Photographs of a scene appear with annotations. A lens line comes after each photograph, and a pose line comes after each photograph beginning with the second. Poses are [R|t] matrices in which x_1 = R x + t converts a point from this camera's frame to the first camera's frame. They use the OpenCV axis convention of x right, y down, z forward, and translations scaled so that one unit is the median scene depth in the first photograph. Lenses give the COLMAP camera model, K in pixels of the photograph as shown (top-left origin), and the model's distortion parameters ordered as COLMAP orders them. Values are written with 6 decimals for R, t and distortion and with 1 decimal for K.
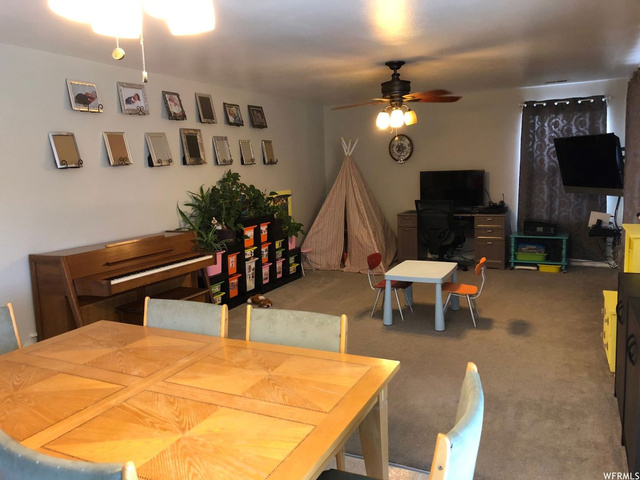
lens RADIAL K [[519.9, 0, 318.8], [0, 519.9, 236.4], [0, 0, 1]] dist [0.031724, -0.053584]
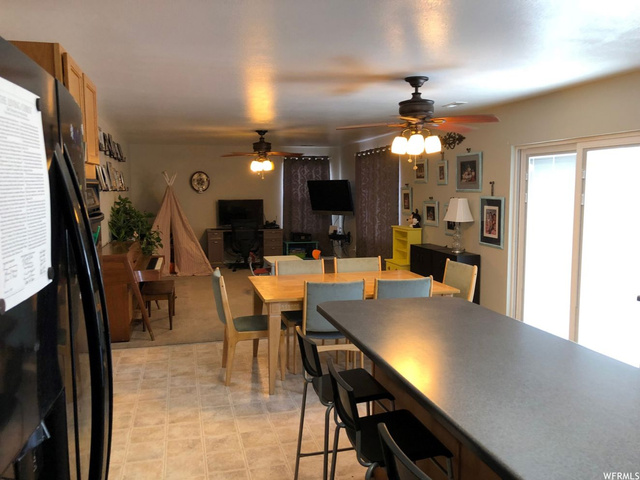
lens RADIAL K [[519.9, 0, 319.4], [0, 519.9, 240.4], [0, 0, 1]] dist [0.031724, -0.053584]
pose [[0.752480, -0.032866, 0.657794, -0.566480], [0.066724, 0.997420, -0.026493, 0.039355], [-0.655226, 0.063826, 0.752731, -0.211740]]
